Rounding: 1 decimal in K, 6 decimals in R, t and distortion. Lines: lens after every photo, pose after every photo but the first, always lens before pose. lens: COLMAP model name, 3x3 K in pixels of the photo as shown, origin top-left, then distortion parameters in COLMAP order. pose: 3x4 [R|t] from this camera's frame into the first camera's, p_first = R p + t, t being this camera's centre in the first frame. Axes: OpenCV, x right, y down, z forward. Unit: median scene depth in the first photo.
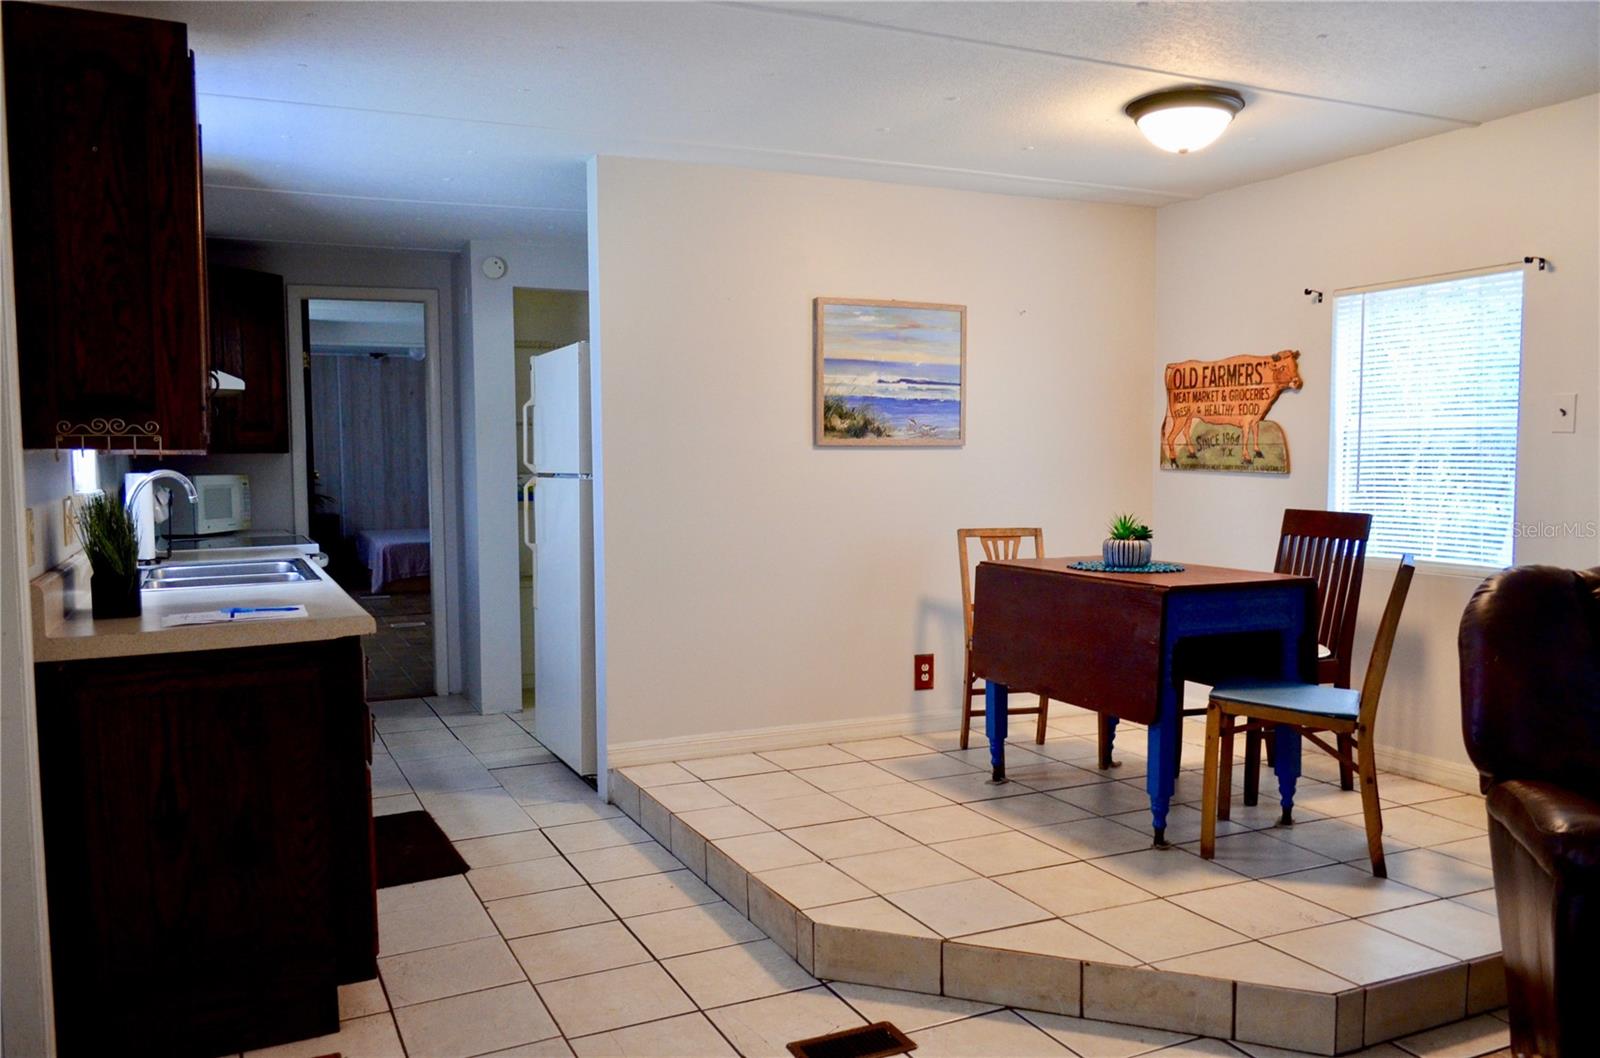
lens RADIAL K [[1266.7, 0, 805.4], [0, 1266.7, 529.3], [0, 0, 1]] dist [-0.014700, 0.002386]
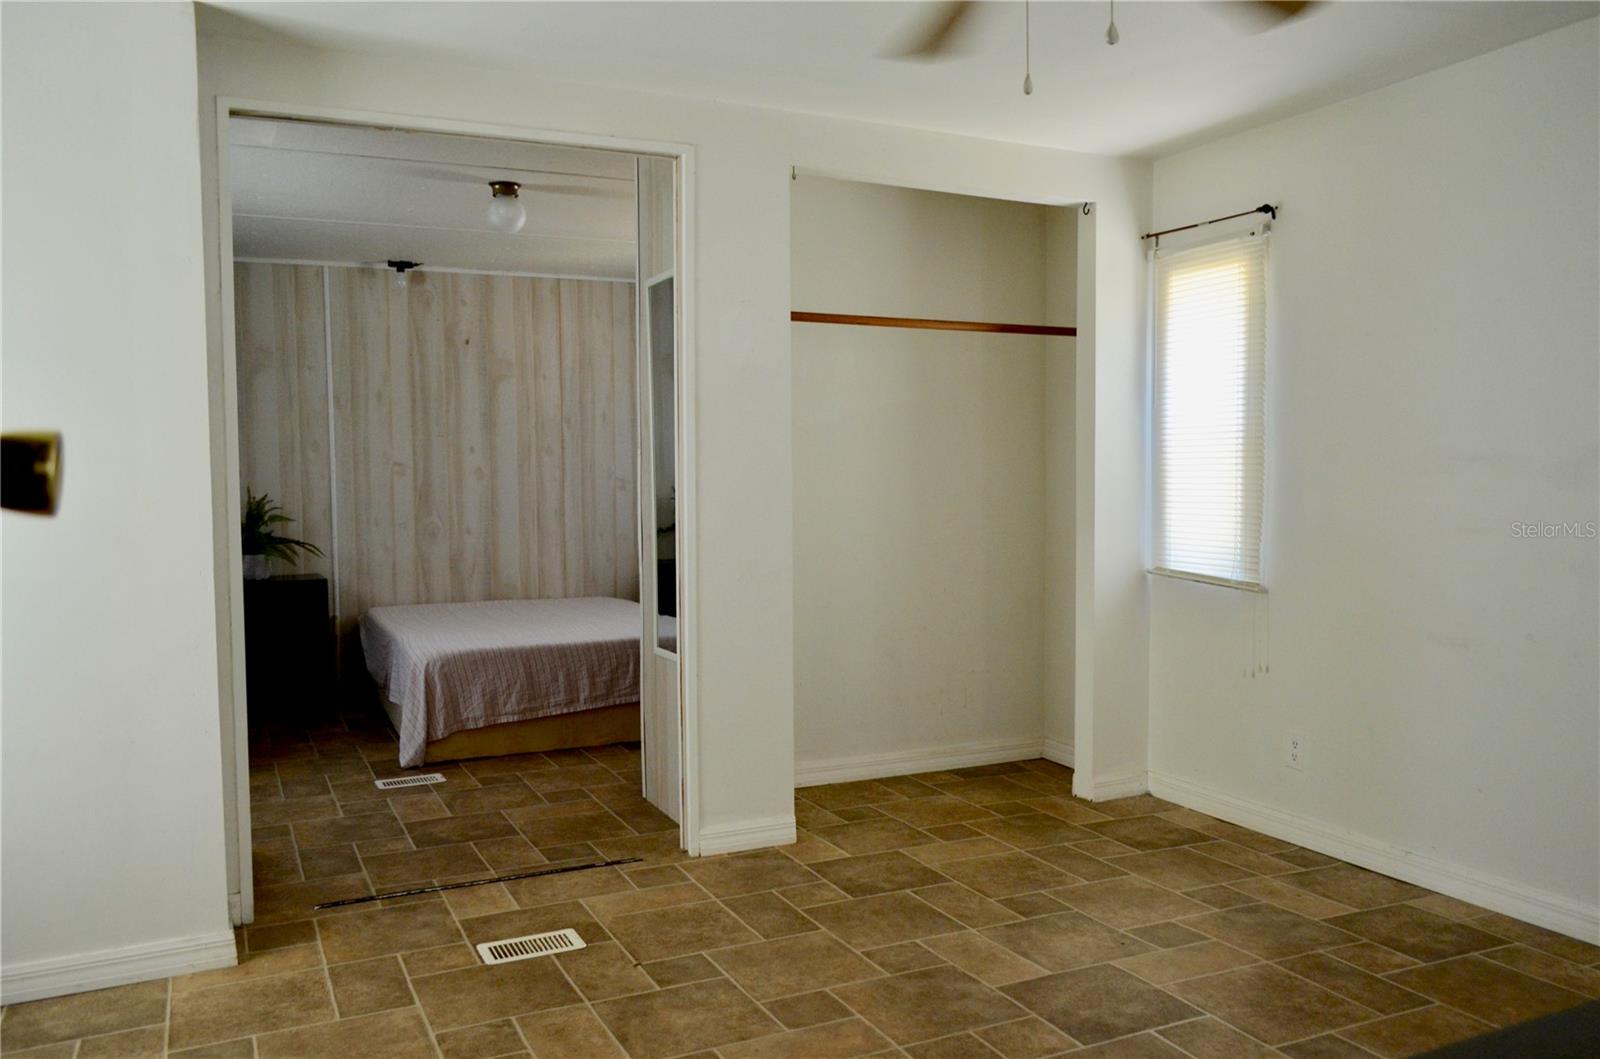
lens RADIAL K [[1266.7, 0, 817.2], [0, 1266.7, 542.1], [0, 0, 1]] dist [-0.014700, 0.002386]
pose [[0.999912, -0.004795, 0.012361, -0.159640], [0.004933, 0.999925, -0.011171, -0.016956], [-0.012306, 0.011231, 0.999861, 0.438502]]
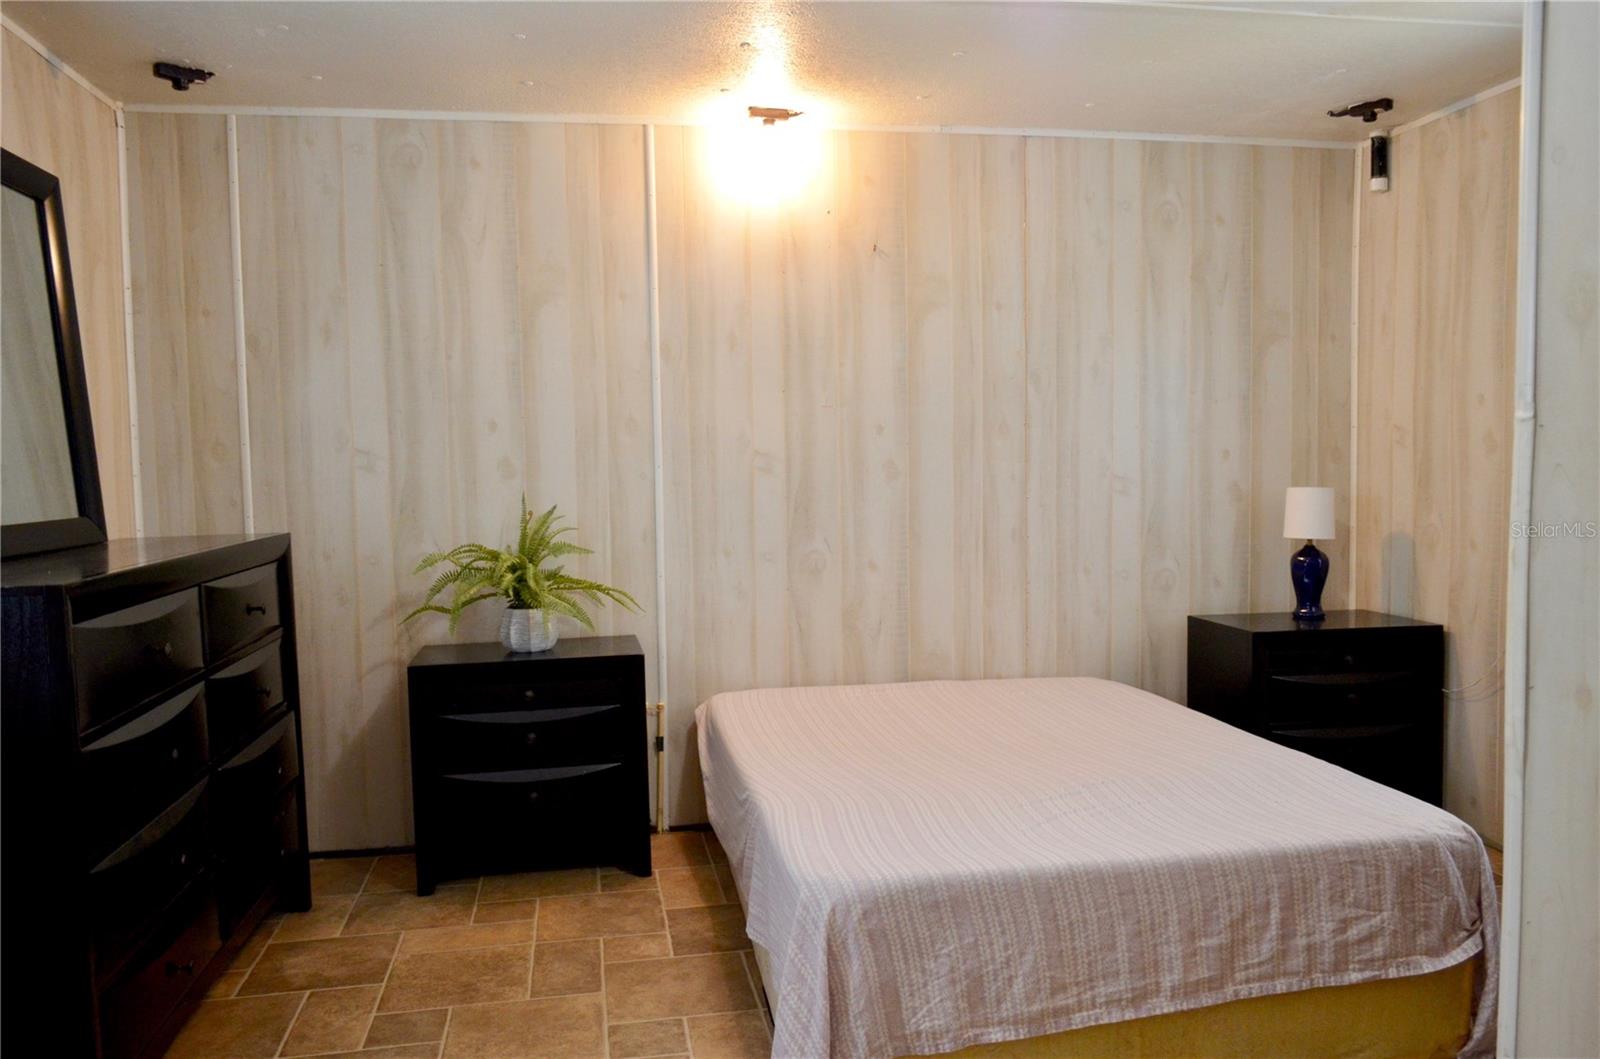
lens RADIAL K [[1266.7, 0, 796.5], [0, 1266.7, 536.3], [0, 0, 1]] dist [-0.014700, 0.002386]
pose [[0.964164, 0.006345, -0.265231, -0.226976], [-0.008006, 0.999955, -0.005181, -0.032290], [0.265186, 0.007119, 0.964171, 0.640100]]
